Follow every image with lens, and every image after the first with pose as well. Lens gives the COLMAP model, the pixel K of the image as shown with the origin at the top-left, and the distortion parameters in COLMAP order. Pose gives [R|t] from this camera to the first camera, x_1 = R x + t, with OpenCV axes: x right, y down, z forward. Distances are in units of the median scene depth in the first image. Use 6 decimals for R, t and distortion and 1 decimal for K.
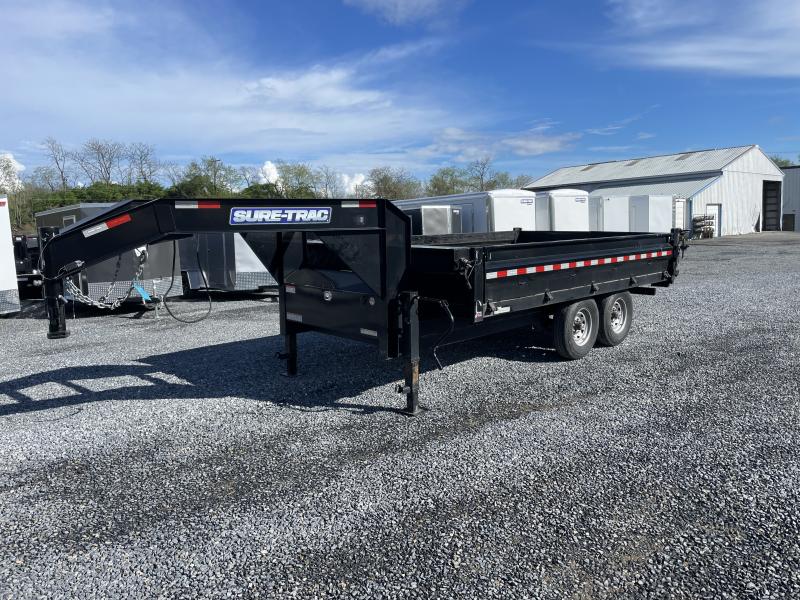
lens RADIAL K [[600.4, 0, 400.0], [0, 600.4, 300.0], [0, 0, 1]] dist [0.079439, -0.106299]
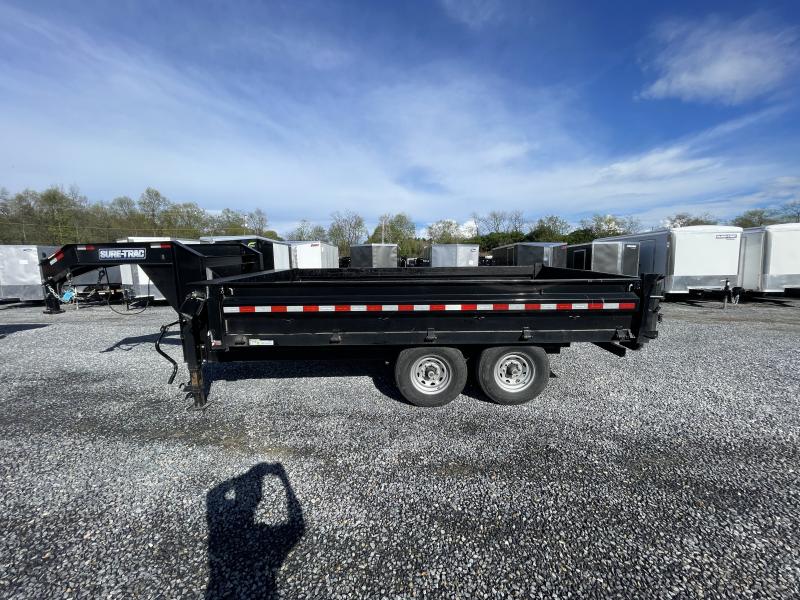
lens RADIAL K [[319.7, 0, 400.0], [0, 319.7, 300.0], [0, 0, 1]] dist [-0.003773, 0.000754]
pose [[0.716618, 0.110545, -0.688650, 0.741990], [-0.096070, 0.993593, 0.059524, -0.117928], [0.690818, 0.023502, 0.722647, 0.764630]]
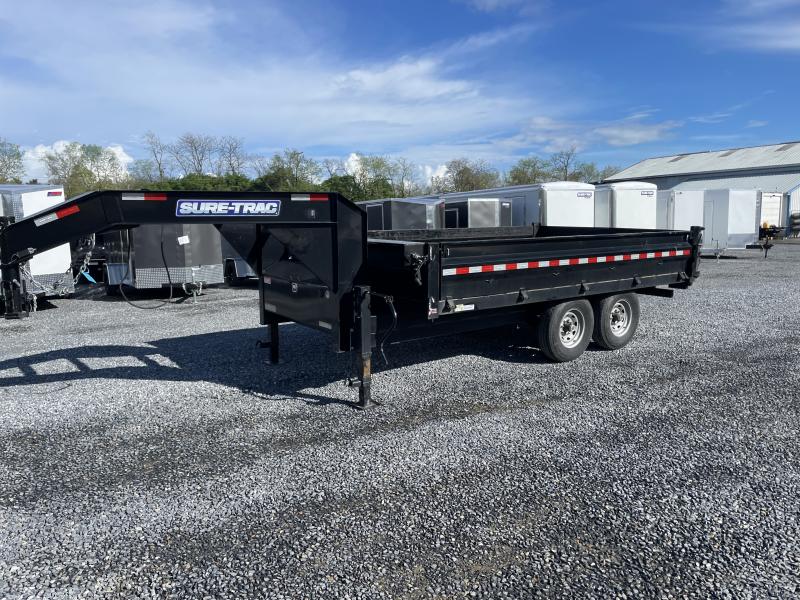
lens RADIAL K [[599.7, 0, 386.5], [0, 599.7, 308.3], [0, 0, 1]] dist [0.078078, -0.102671]
pose [[0.987925, 0.035958, -0.150701, 0.194005], [-0.031987, 0.999076, 0.028690, -0.006224], [0.151594, -0.023523, 0.988163, 0.018176]]
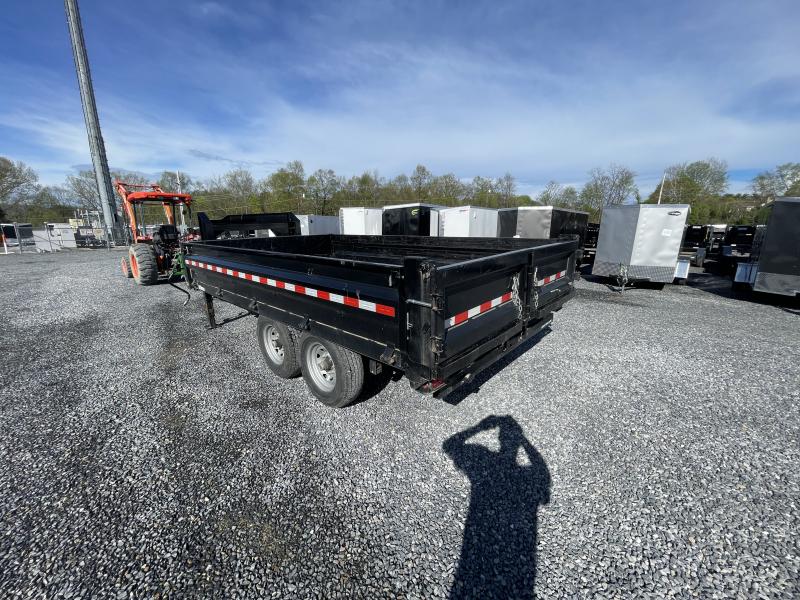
lens RADIAL K [[319.7, 0, 400.0], [0, 319.7, 300.0], [0, 0, 1]] dist [-0.003773, 0.000754]
pose [[0.051232, 0.252417, -0.966261, 0.962411], [-0.121646, 0.961905, 0.244829, -0.206287], [0.991250, 0.104999, 0.079986, 1.435100]]
